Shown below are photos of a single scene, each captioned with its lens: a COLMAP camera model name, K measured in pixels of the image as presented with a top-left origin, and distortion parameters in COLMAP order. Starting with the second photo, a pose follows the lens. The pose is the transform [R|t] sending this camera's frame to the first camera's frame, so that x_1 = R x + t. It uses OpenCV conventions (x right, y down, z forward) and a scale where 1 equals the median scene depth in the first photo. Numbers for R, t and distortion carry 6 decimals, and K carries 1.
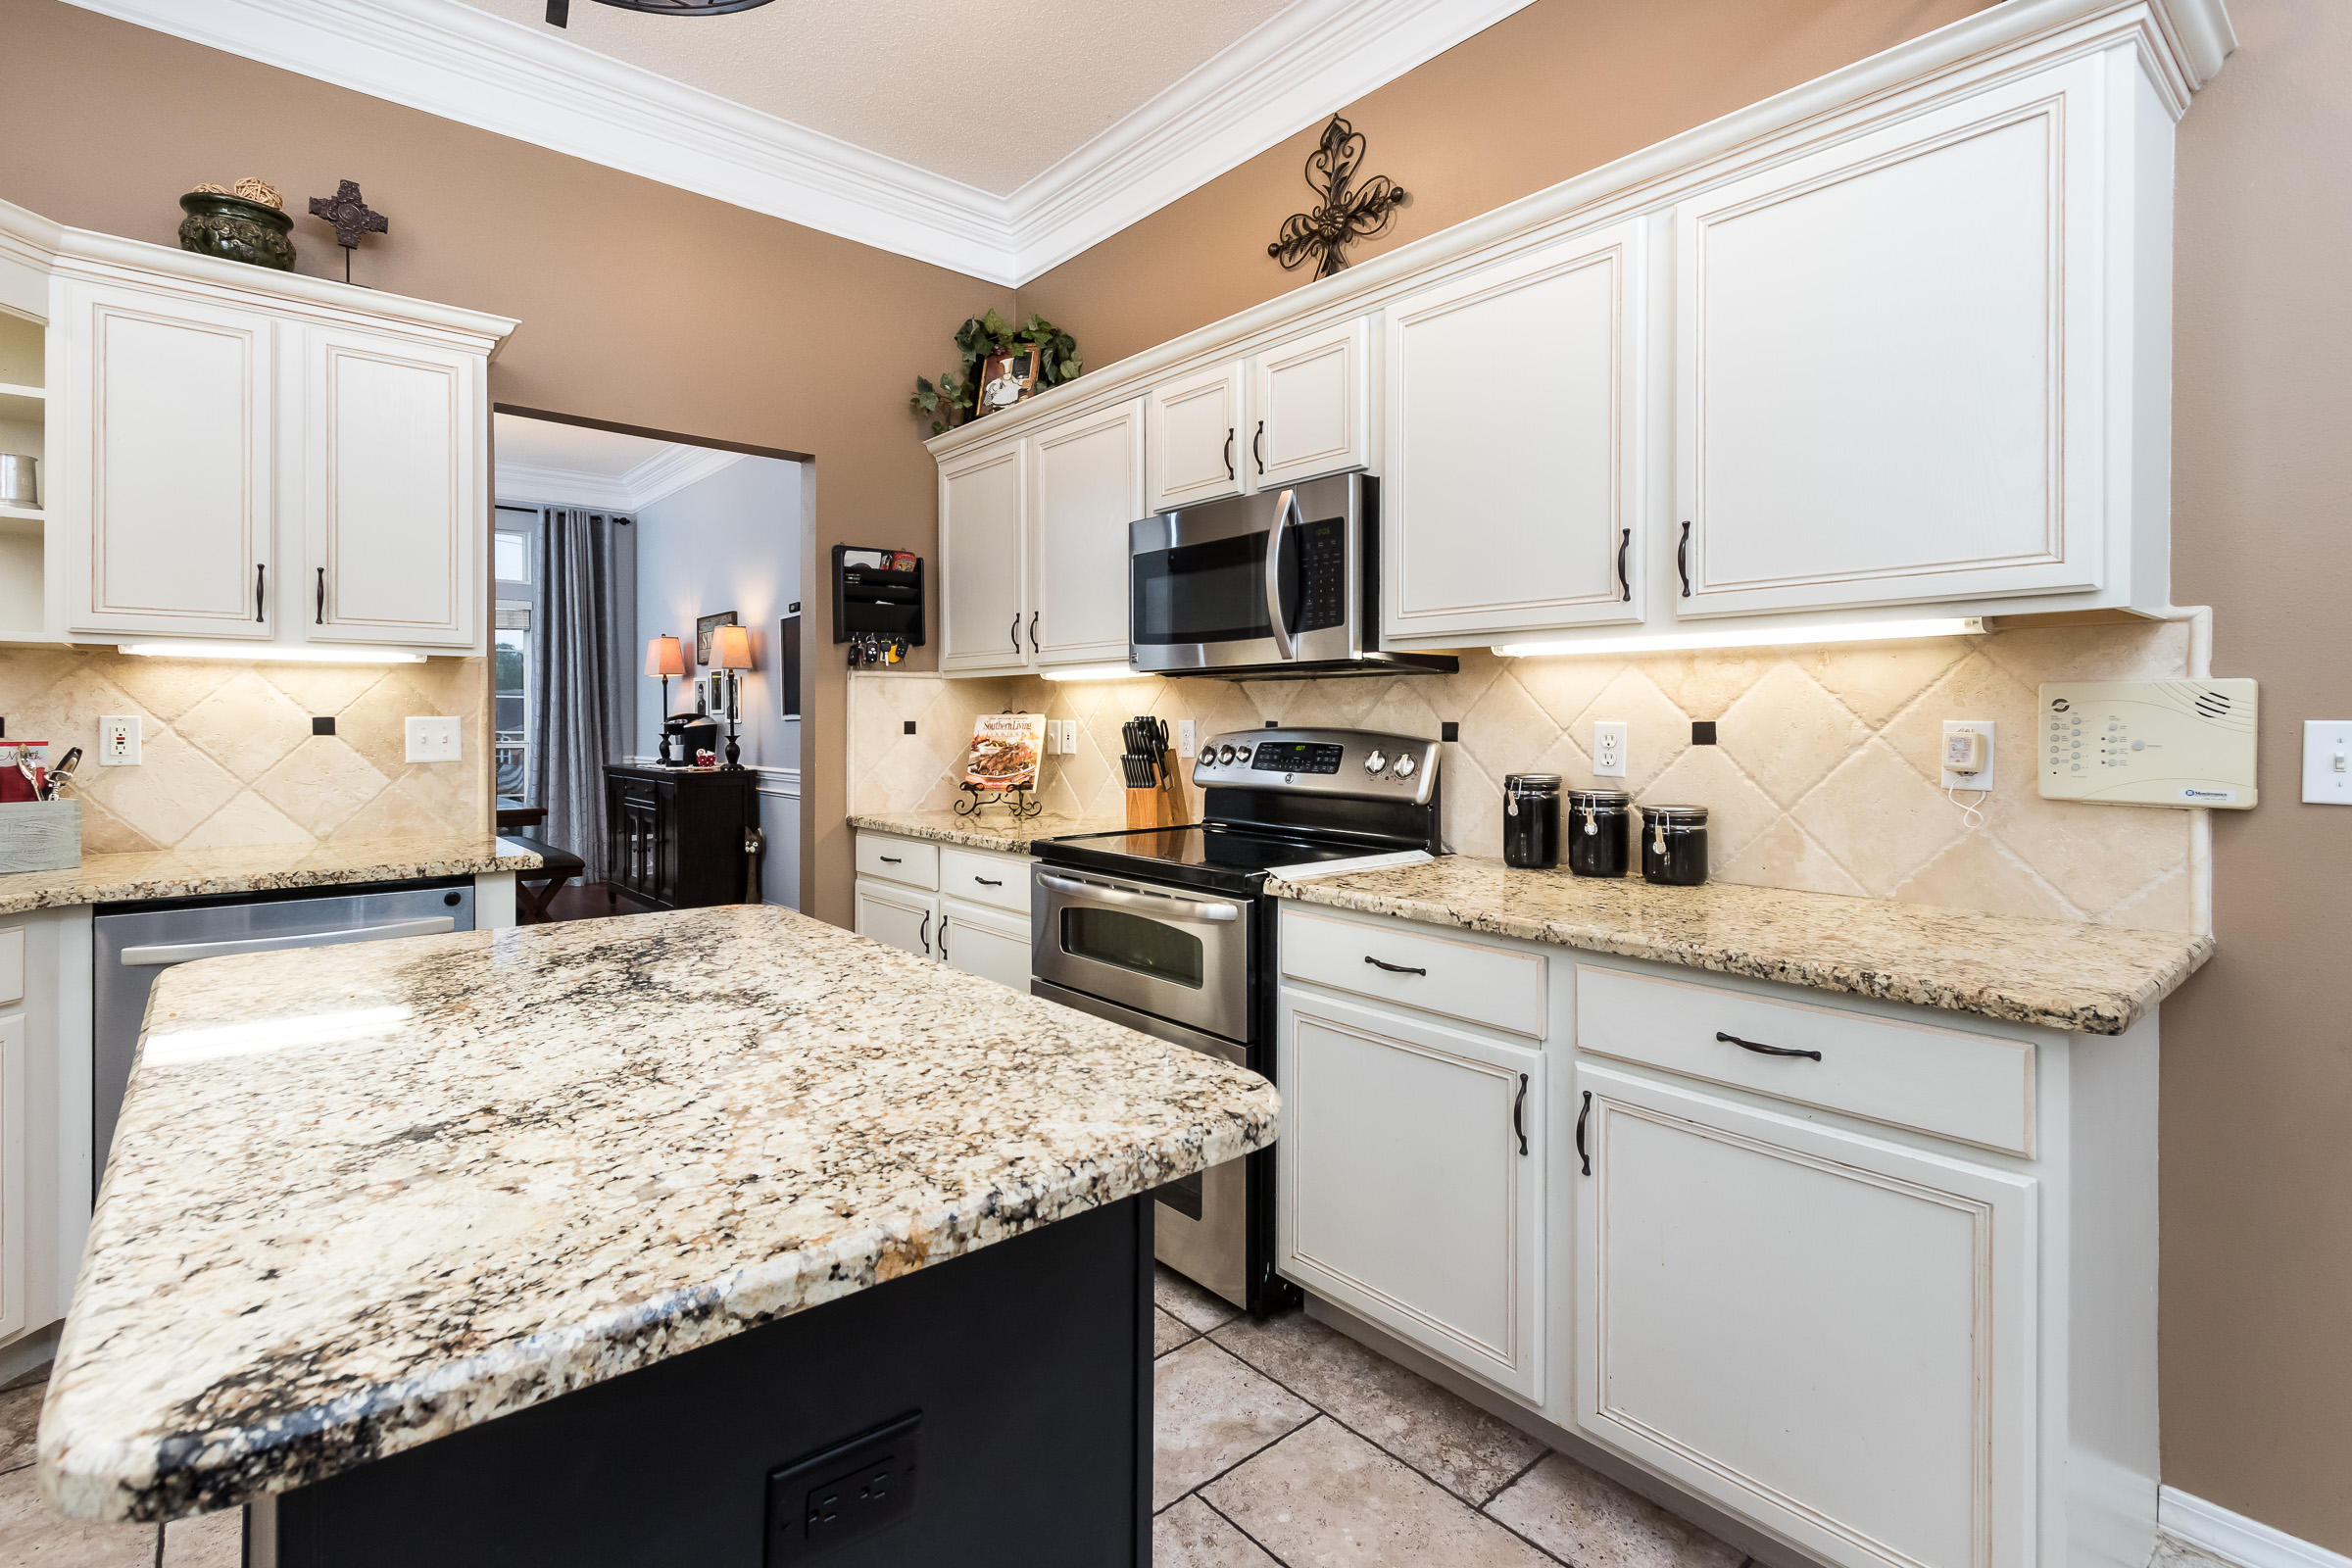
lens RADIAL K [[1101.9, 0, 1170.9], [0, 1101.9, 713.2], [0, 0, 1]] dist [0.002032, 0.000118]
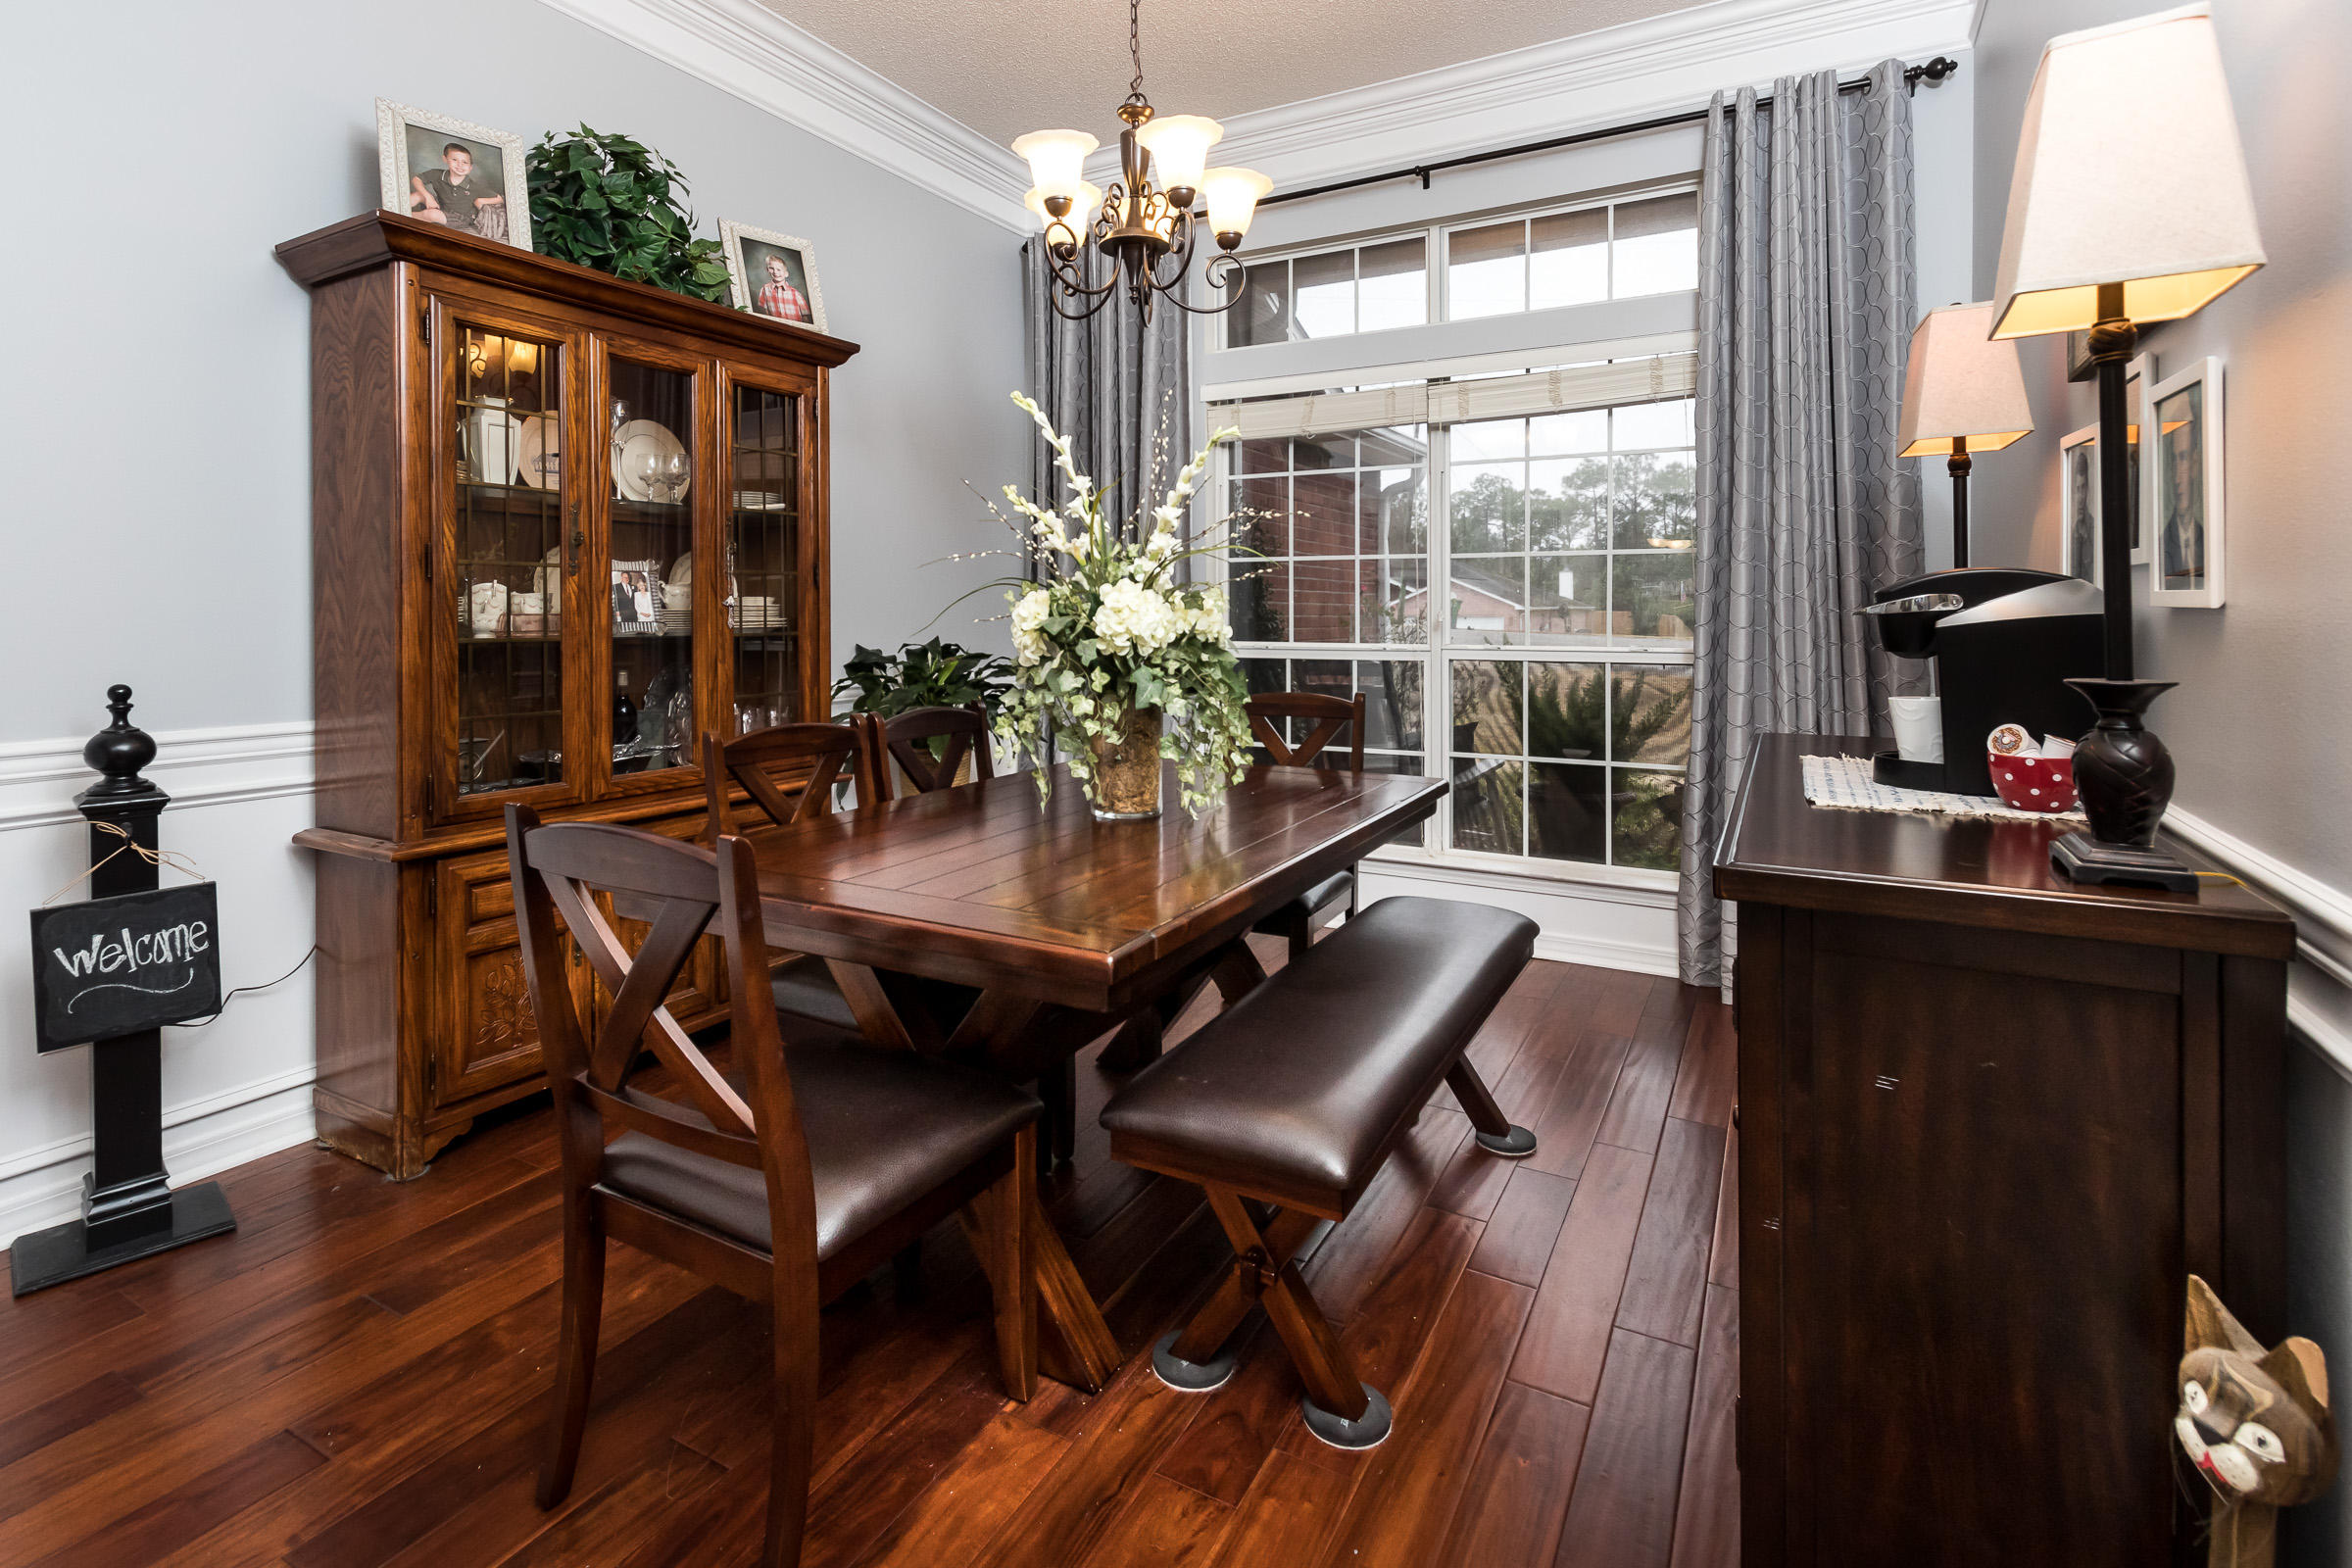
lens RADIAL K [[1101.9, 0, 1170.9], [0, 1101.9, 713.2], [0, 0, 1]] dist [0.002032, 0.000118]
pose [[0.358170, 0.074655, -0.930667, -0.276736], [0.006816, 0.996562, 0.082565, 0.009954], [0.933632, -0.035916, 0.356430, 0.753014]]
